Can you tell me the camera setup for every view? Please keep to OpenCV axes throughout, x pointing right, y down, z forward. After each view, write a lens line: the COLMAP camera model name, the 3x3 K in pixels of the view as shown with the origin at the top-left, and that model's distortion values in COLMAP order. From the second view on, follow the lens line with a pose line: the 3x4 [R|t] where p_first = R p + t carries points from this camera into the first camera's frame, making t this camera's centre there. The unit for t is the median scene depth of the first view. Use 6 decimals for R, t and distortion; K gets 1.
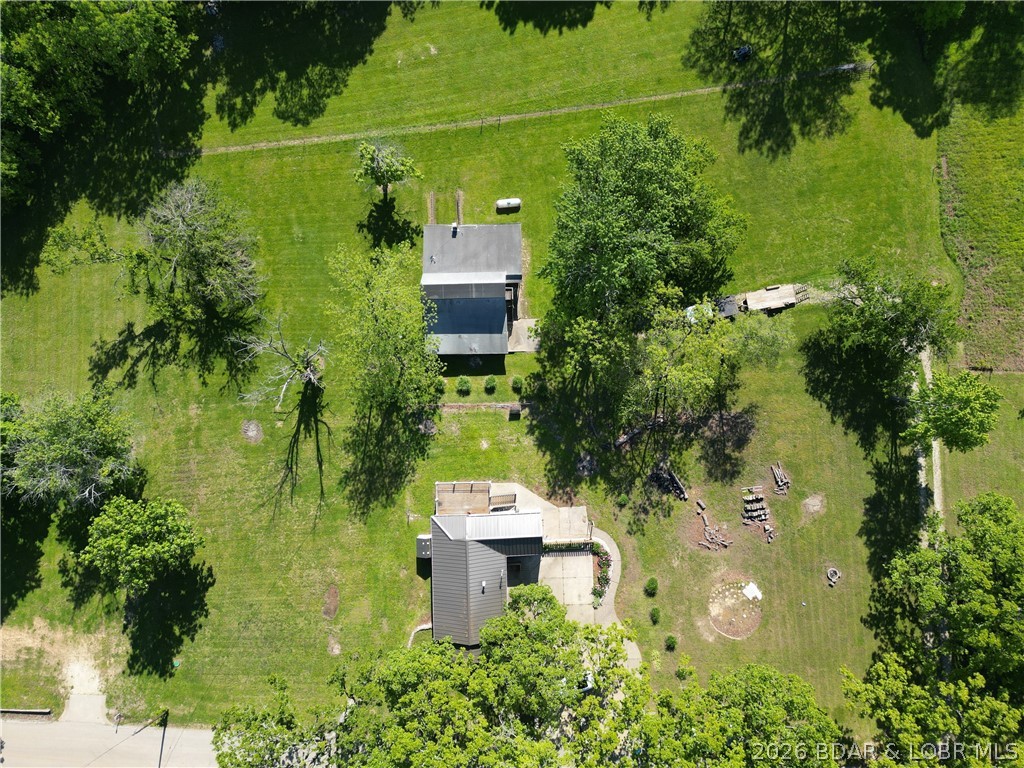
lens RADIAL K [[734.9, 0, 512.0], [0, 734.9, 384.0], [0, 0, 1]] dist [0.057769, -0.045595]
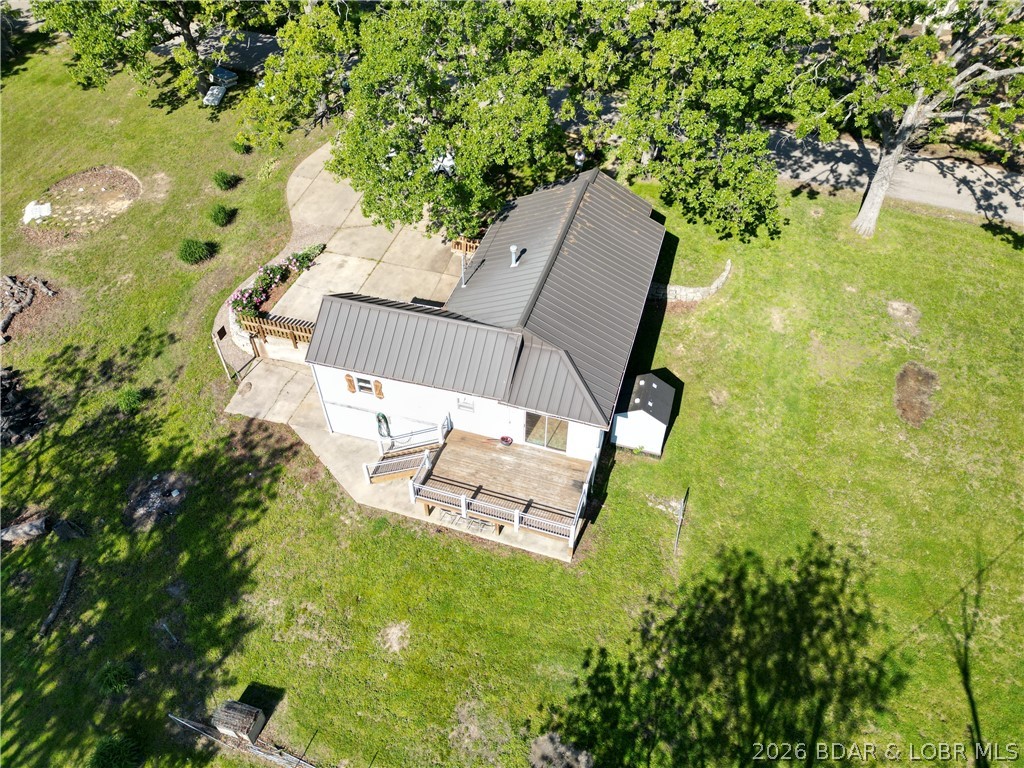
lens RADIAL K [[734.9, 0, 512.0], [0, 734.9, 384.0], [0, 0, 1]] dist [0.057769, -0.045595]
pose [[-0.944819, -0.197775, 0.261155, -0.141842], [0.325983, -0.646510, 0.689753, -0.046347], [0.032424, 0.736824, 0.675307, 0.712559]]
